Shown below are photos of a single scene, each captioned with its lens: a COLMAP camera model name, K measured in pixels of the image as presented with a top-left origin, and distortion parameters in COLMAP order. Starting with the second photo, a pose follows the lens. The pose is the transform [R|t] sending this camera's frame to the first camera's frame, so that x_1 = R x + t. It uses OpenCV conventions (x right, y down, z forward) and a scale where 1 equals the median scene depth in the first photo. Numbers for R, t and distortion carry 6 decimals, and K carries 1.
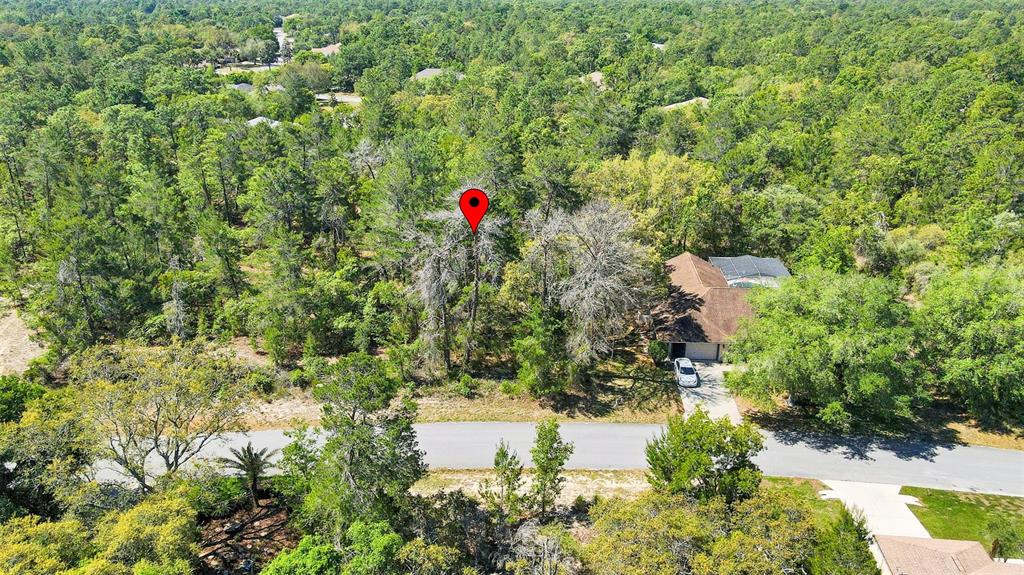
lens RADIAL K [[719.2, 0, 512.0], [0, 719.2, 287.5], [0, 0, 1]] dist [0.000631, 0.005723]
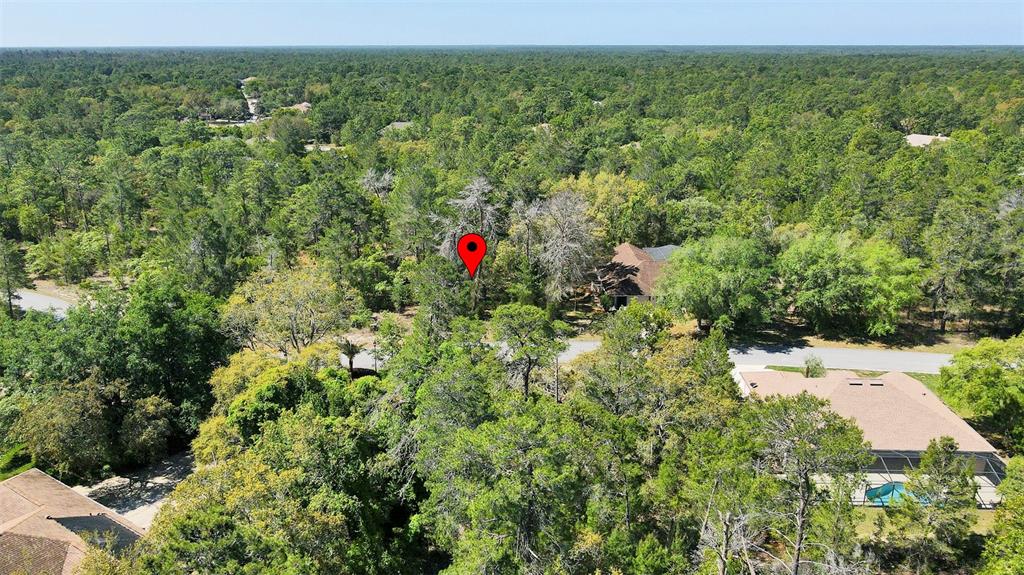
lens RADIAL K [[719.2, 0, 512.0], [0, 719.2, 287.5], [0, 0, 1]] dist [0.000631, 0.005723]
pose [[0.997058, -0.024841, 0.072508, -0.064237], [0.030497, 0.996489, -0.077971, 0.123826], [-0.070317, 0.079953, 0.994315, -0.293410]]
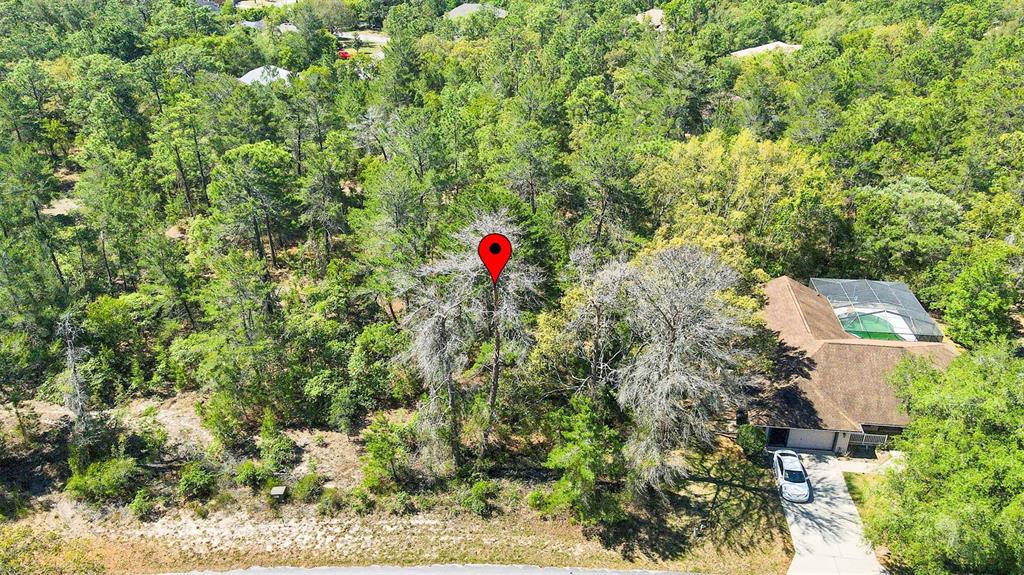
lens RADIAL K [[719.2, 0, 512.0], [0, 719.2, 287.5], [0, 0, 1]] dist [0.000631, 0.005723]
pose [[0.998091, 0.027125, -0.055493, 0.001009], [-0.022048, 0.995686, 0.090132, -0.091282], [0.057699, -0.088736, 0.994383, 0.216278]]
